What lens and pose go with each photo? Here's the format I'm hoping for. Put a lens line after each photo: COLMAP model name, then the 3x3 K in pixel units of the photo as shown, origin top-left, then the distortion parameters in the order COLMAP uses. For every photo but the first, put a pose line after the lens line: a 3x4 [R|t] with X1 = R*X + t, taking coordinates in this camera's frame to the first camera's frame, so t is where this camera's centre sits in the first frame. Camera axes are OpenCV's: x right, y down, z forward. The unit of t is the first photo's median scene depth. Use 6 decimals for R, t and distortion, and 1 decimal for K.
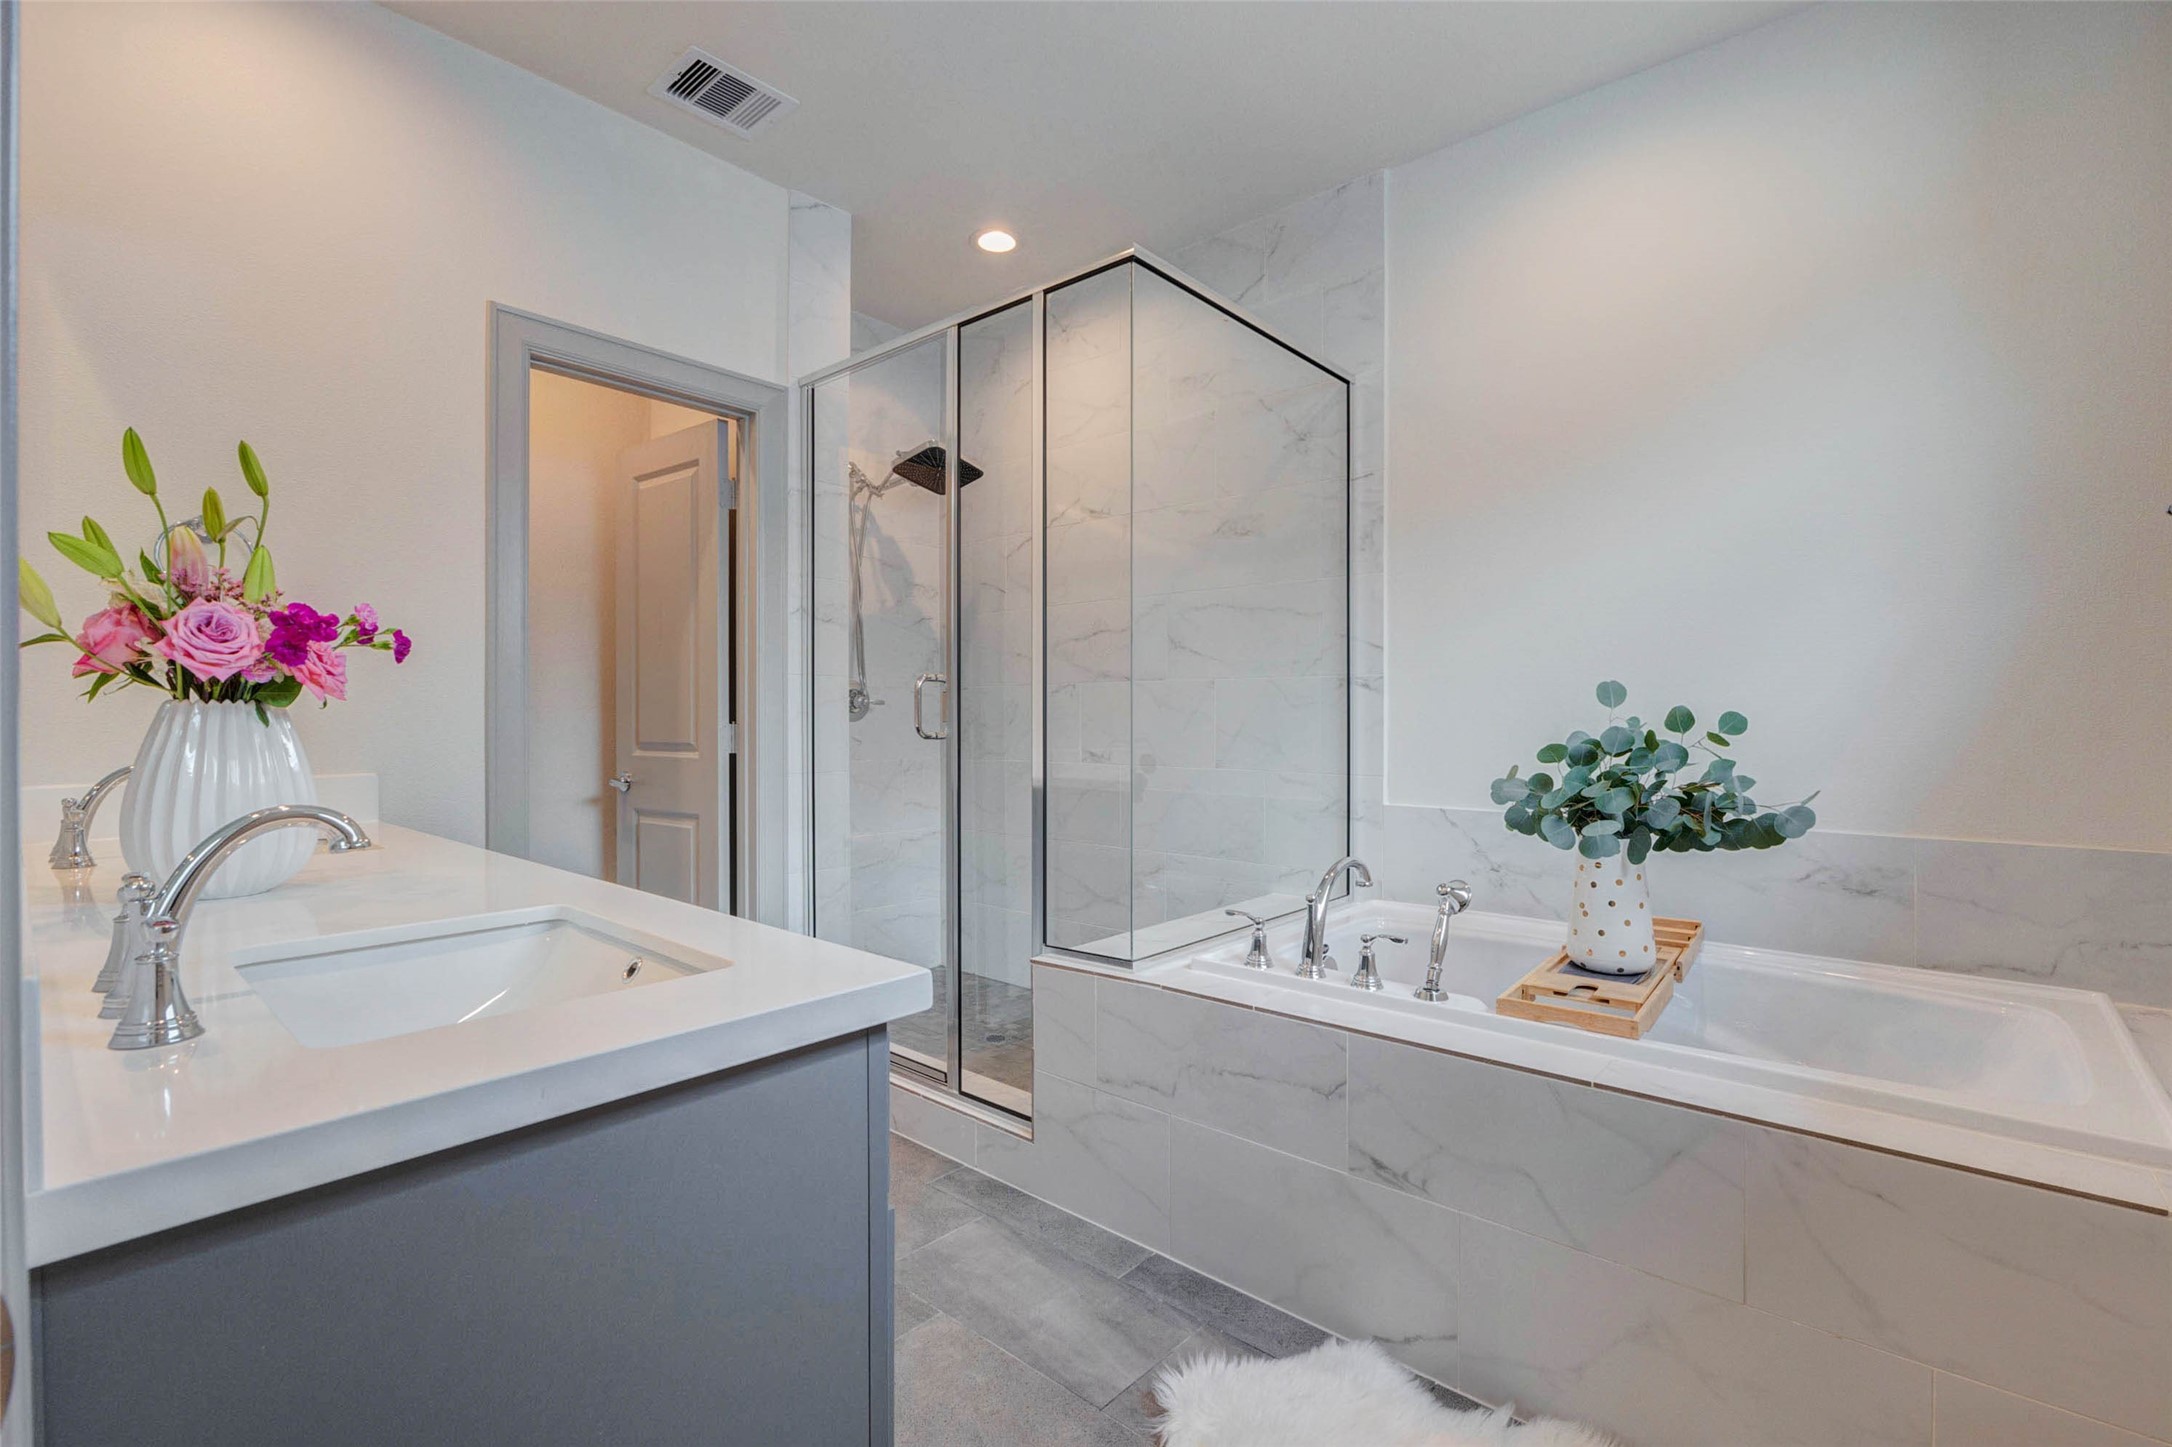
lens RADIAL K [[994.0, 0, 1098.5], [0, 994.0, 722.1], [0, 0, 1]] dist [-0.002541, 0.000101]
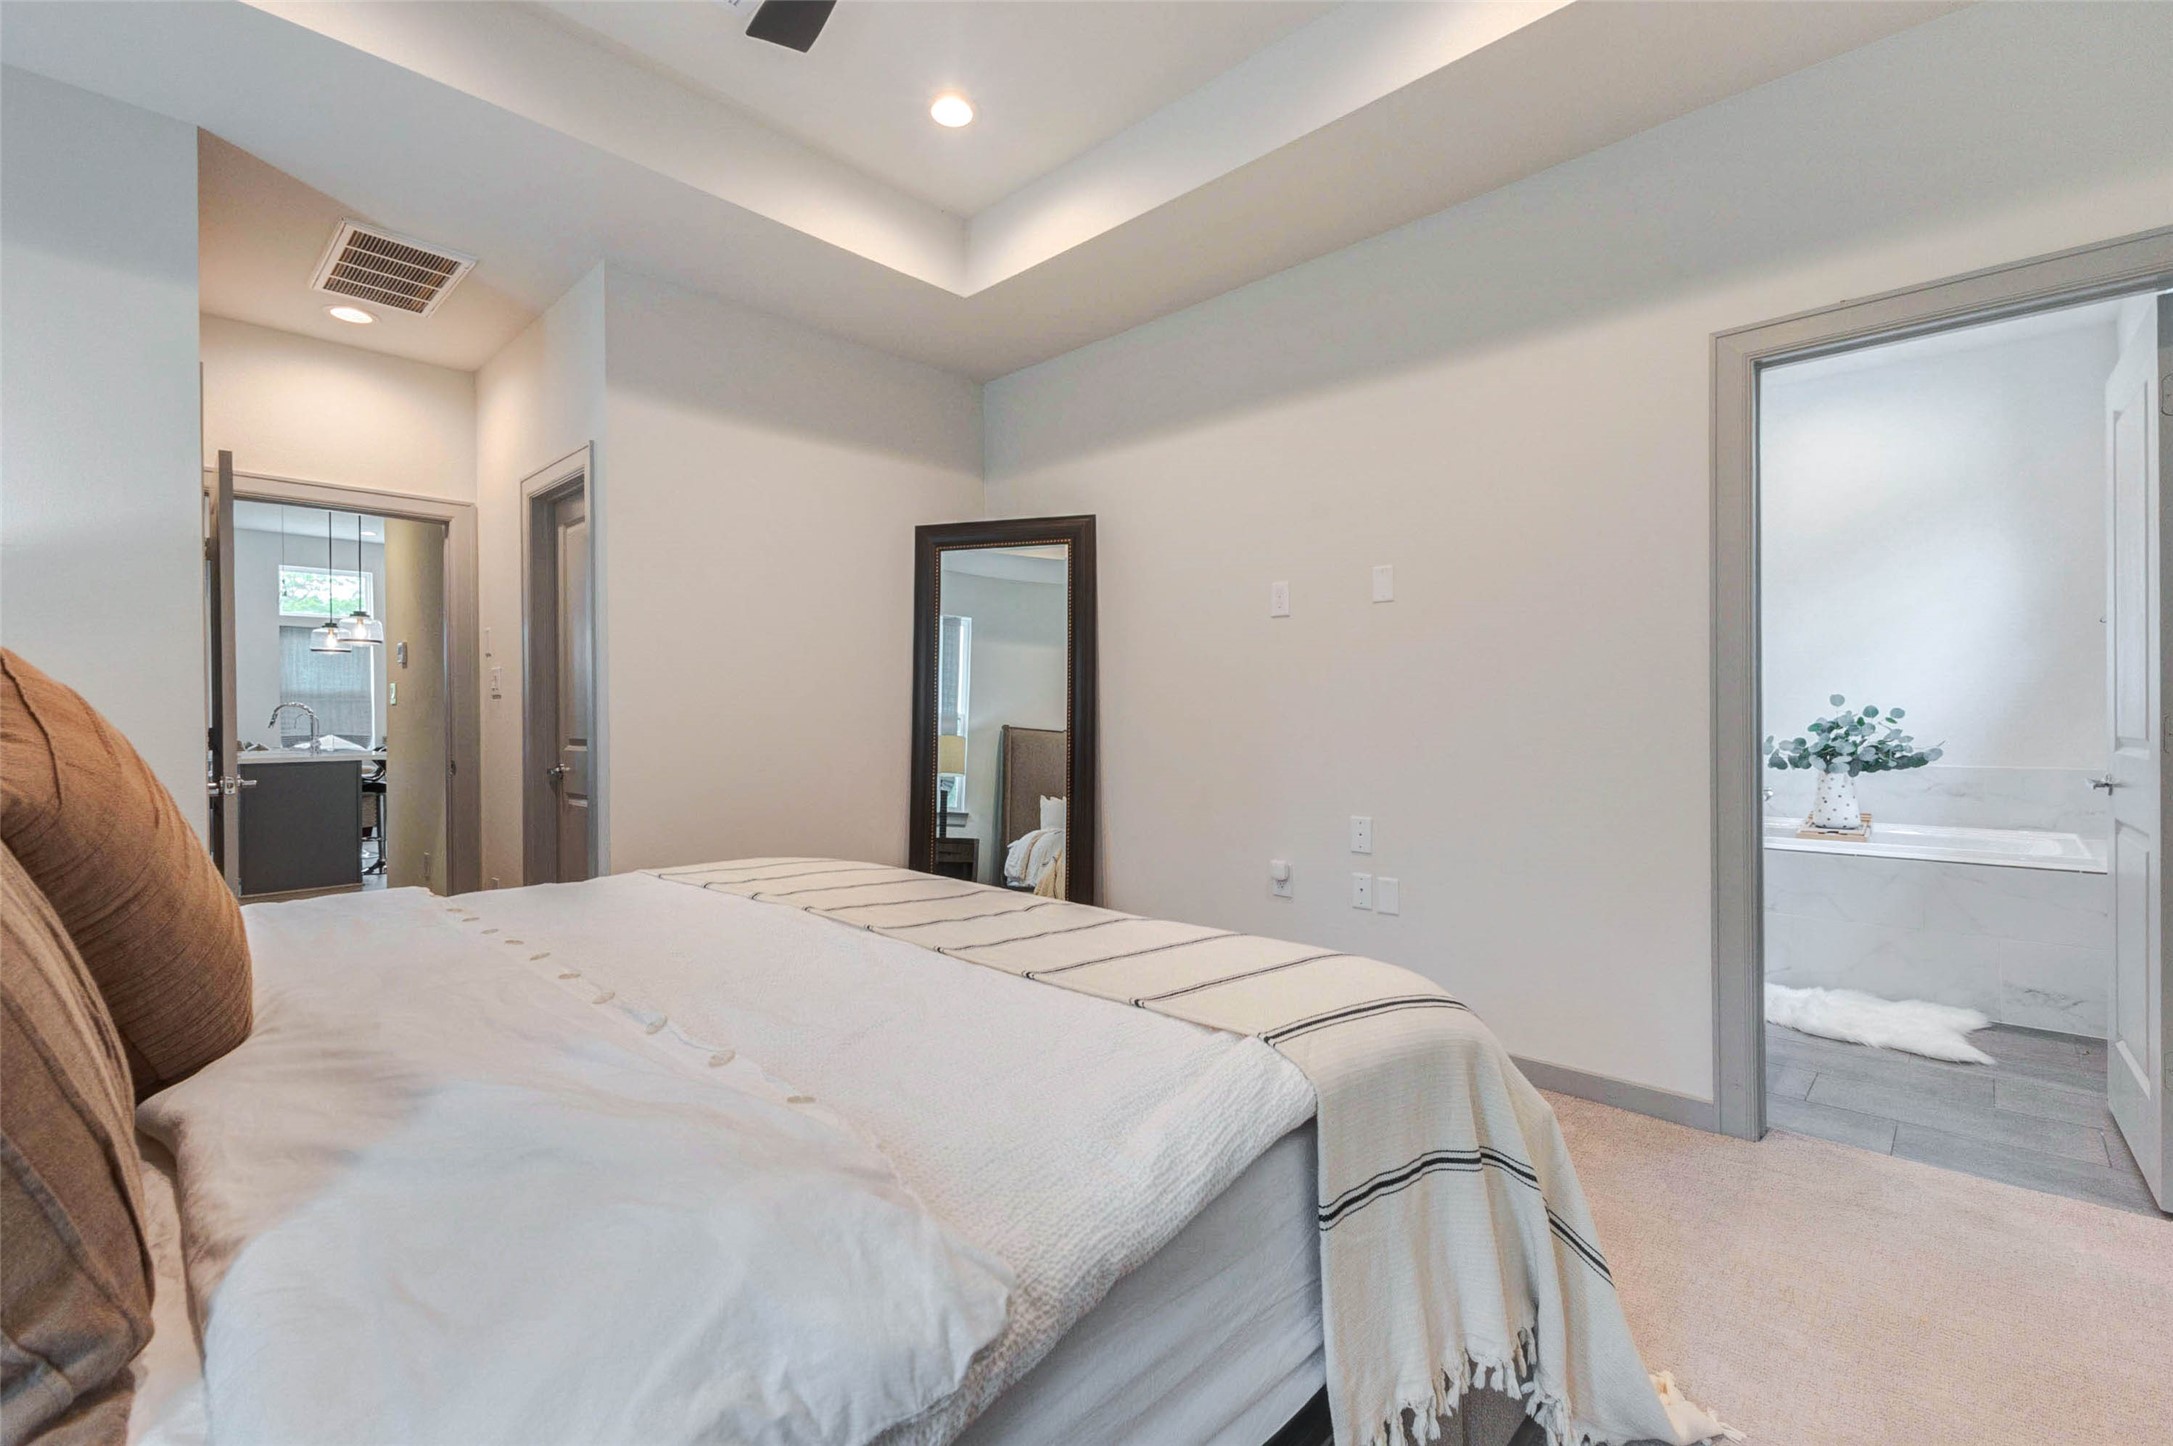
lens RADIAL K [[958.9, 0, 1078.9], [0, 958.9, 724.7], [0, 0, 1]] dist [0.006852, -0.001385]
pose [[0.998798, -0.005896, -0.048666, -1.070718], [0.005809, 0.999981, -0.001946, 0.020318], [0.048676, 0.001661, 0.998813, -1.219620]]
